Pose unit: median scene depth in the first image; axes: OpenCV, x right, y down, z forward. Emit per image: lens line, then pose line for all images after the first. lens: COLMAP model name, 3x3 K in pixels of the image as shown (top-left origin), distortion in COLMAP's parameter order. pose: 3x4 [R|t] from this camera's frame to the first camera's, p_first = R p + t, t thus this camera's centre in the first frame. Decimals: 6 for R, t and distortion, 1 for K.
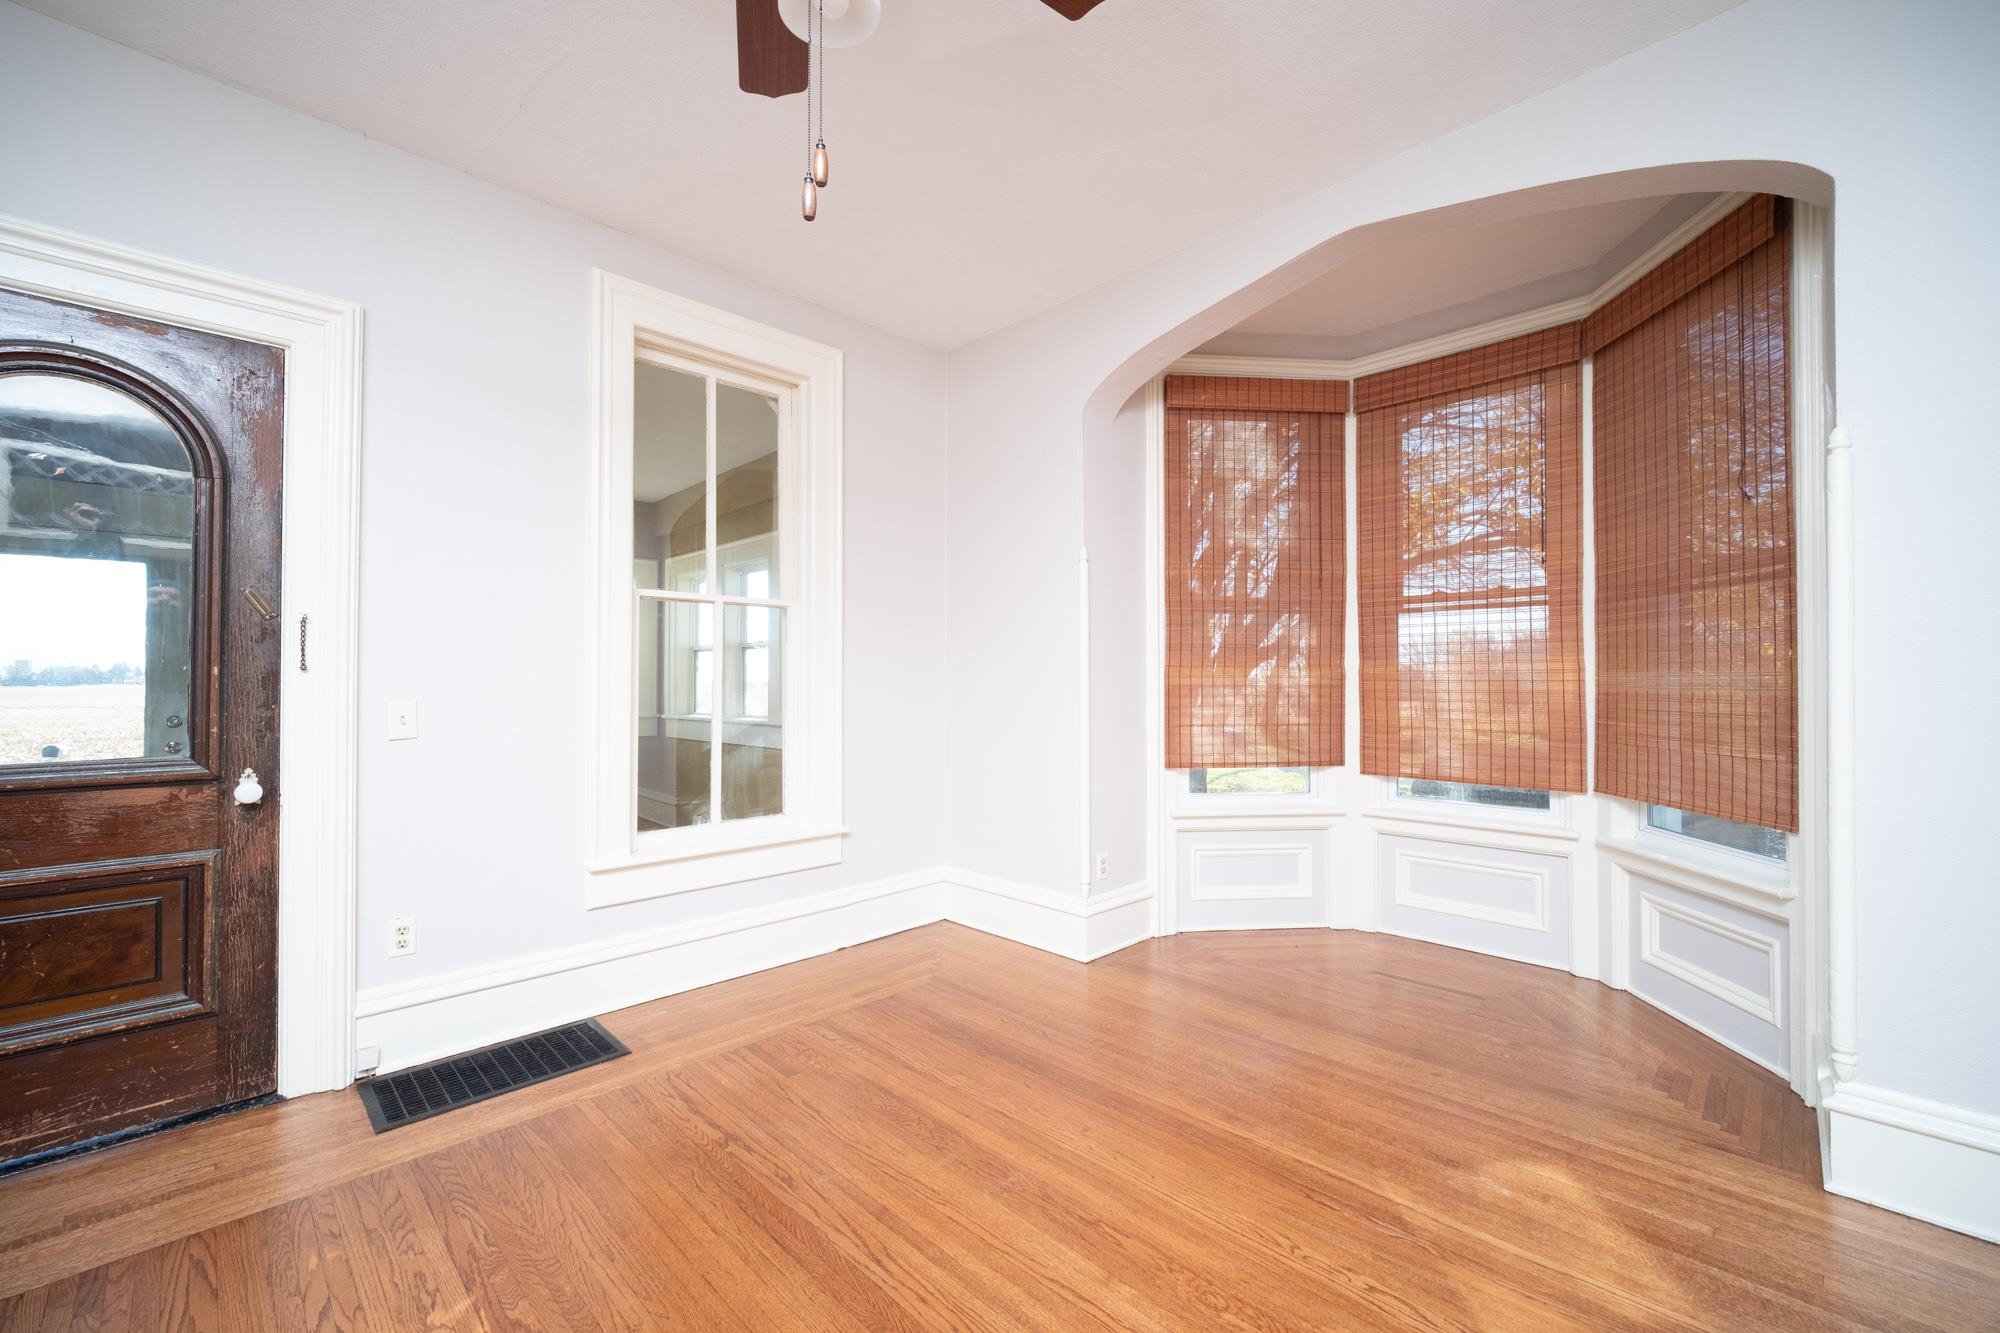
lens RADIAL K [[806.7, 0, 994.4], [0, 806.7, 674.4], [0, 0, 1]] dist [-0.001501, 0.000882]
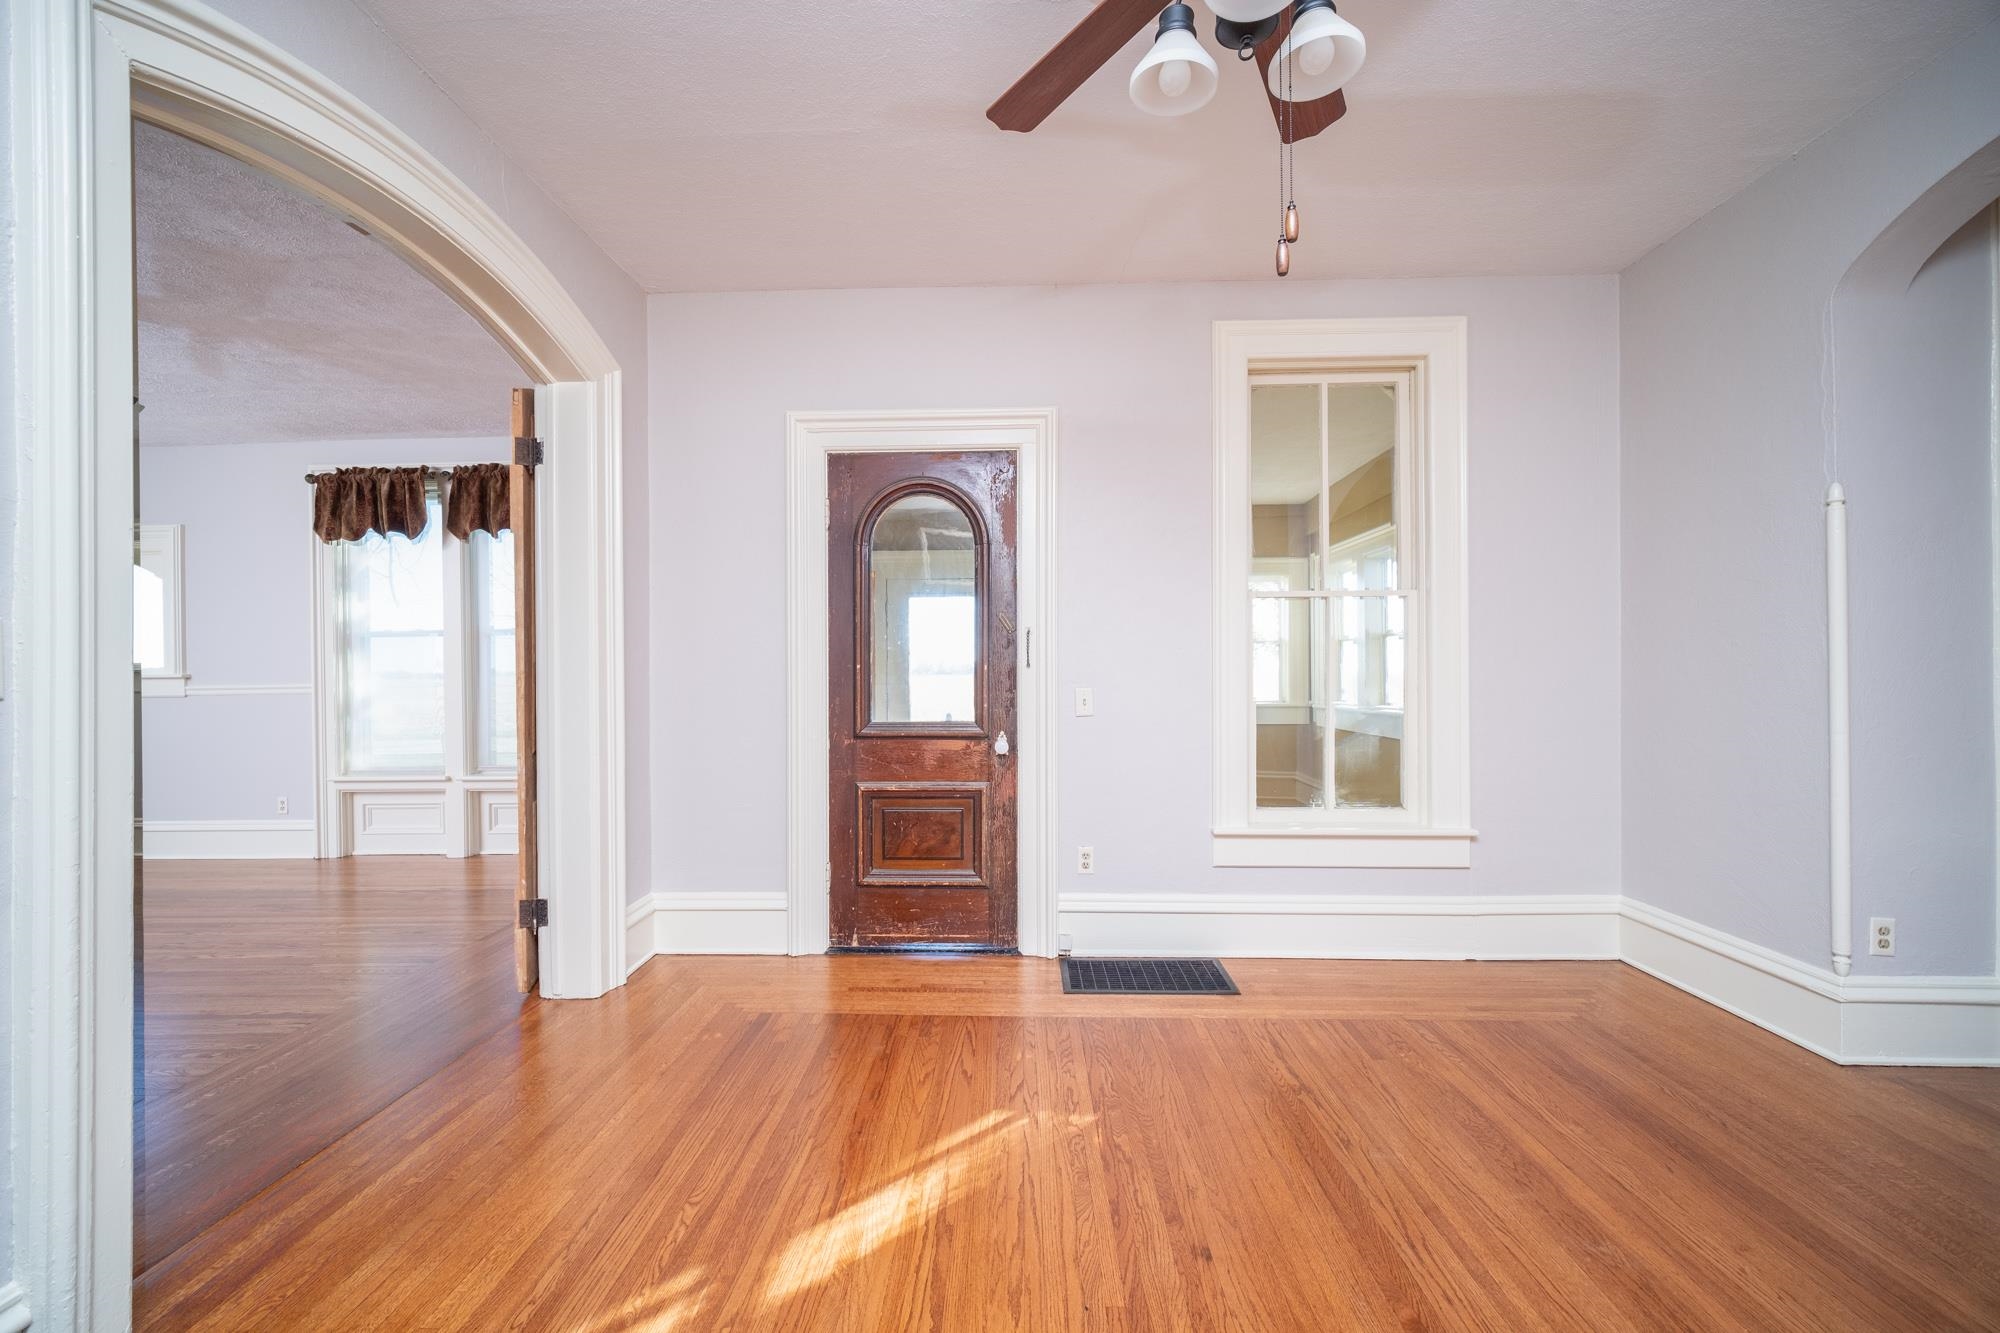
lens RADIAL K [[806.7, 0, 997.0], [0, 806.7, 673.0], [0, 0, 1]] dist [-0.001501, 0.000882]
pose [[0.687068, -0.001675, -0.726591, 0.171981], [0.009101, 0.999939, 0.006301, -0.002875], [0.726536, -0.010942, 0.687041, -0.050438]]
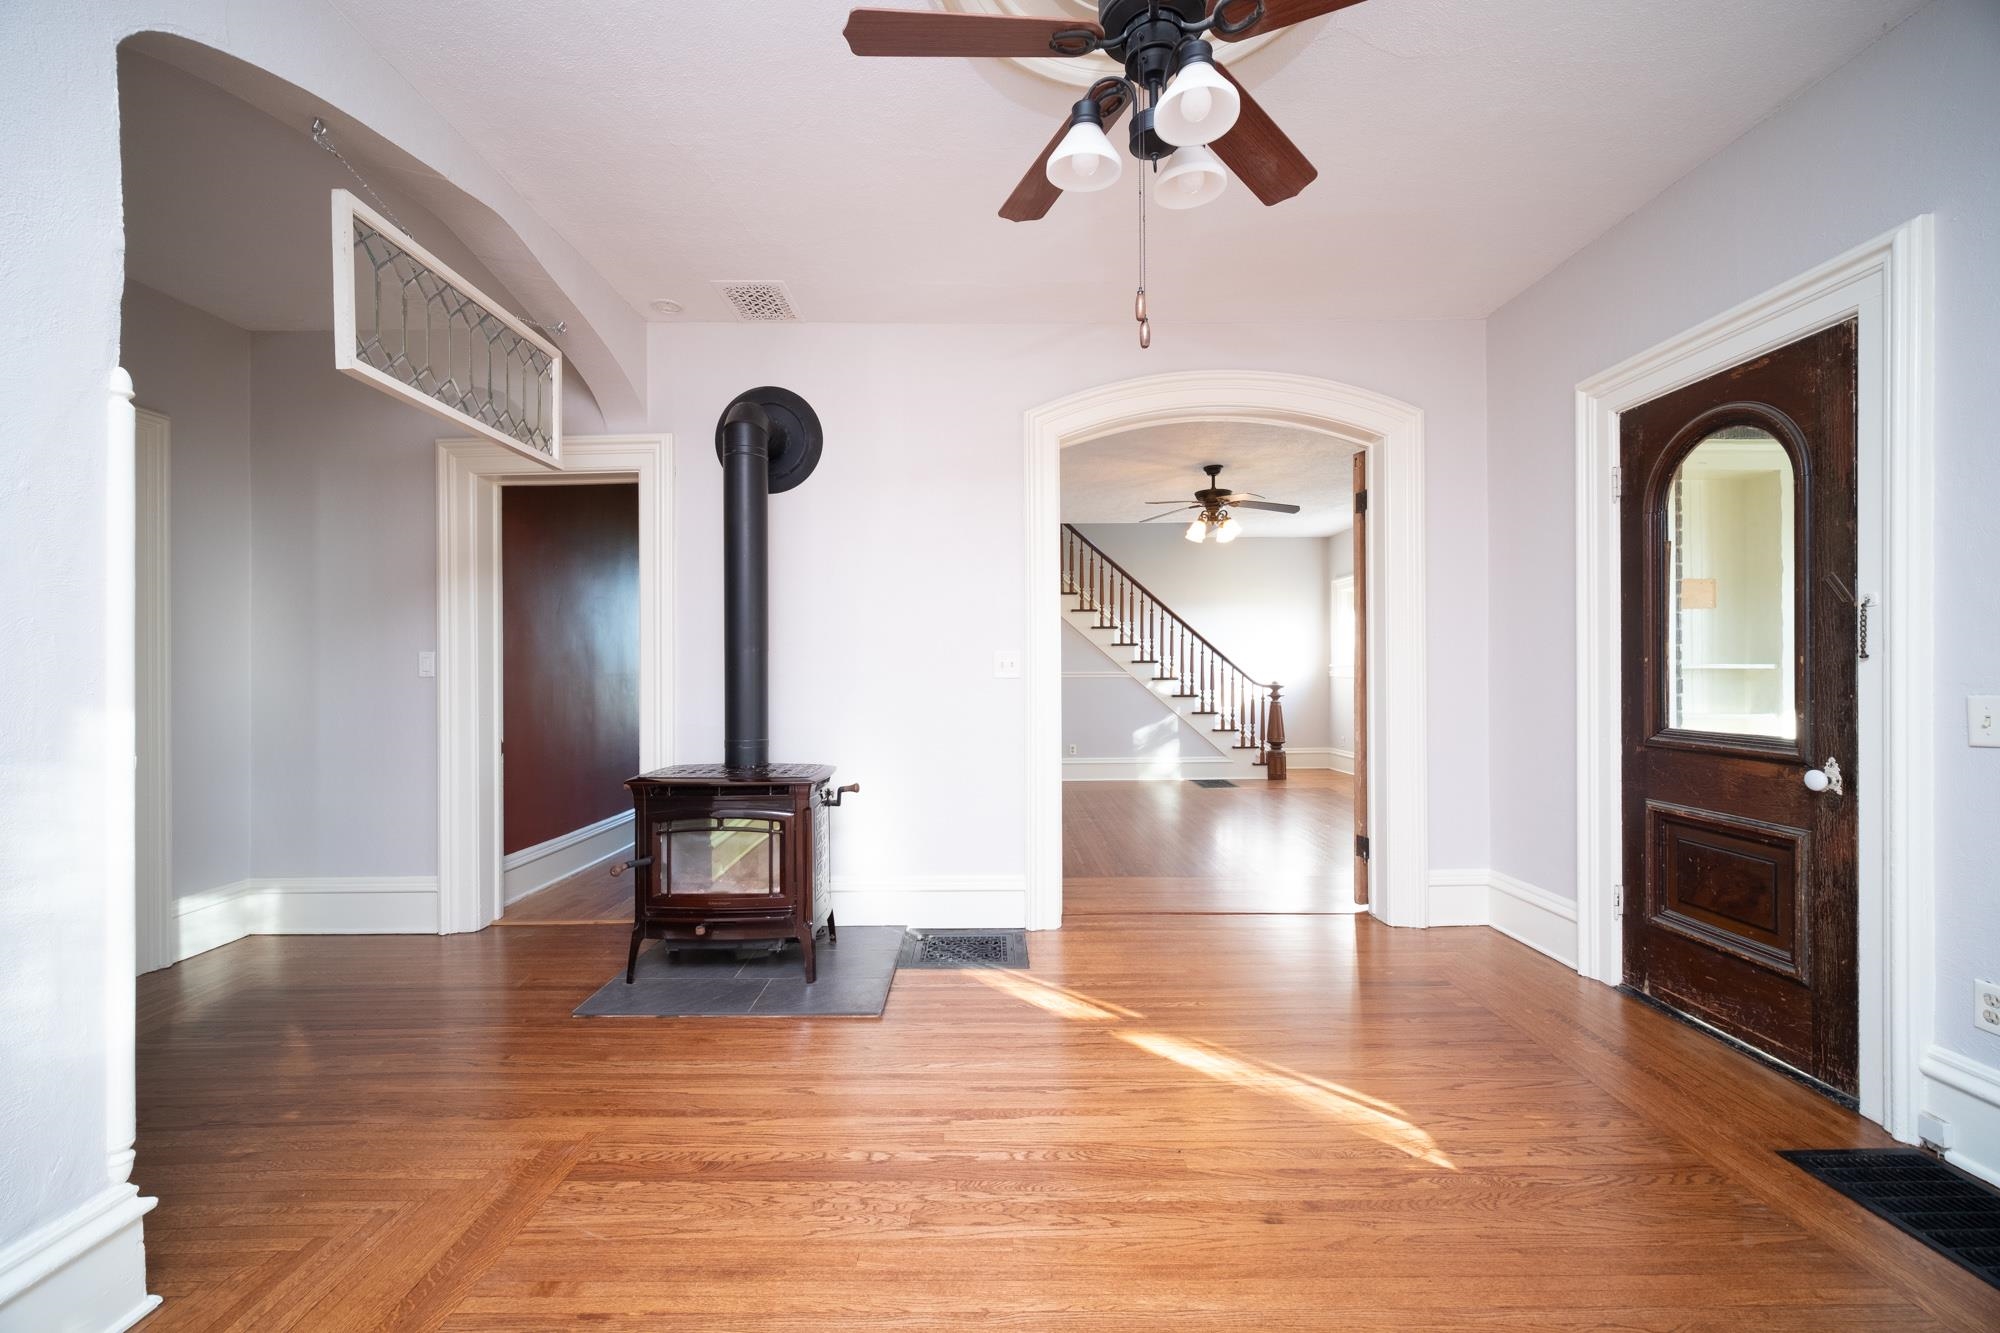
lens RADIAL K [[806.7, 0, 993.0], [0, 806.7, 670.7], [0, 0, 1]] dist [-0.001501, 0.000882]
pose [[-0.698292, 0.006057, -0.715787, 0.507271], [0.010301, 0.999946, -0.001588, 0.000249], [0.715739, -0.008482, -0.698317, 0.946894]]
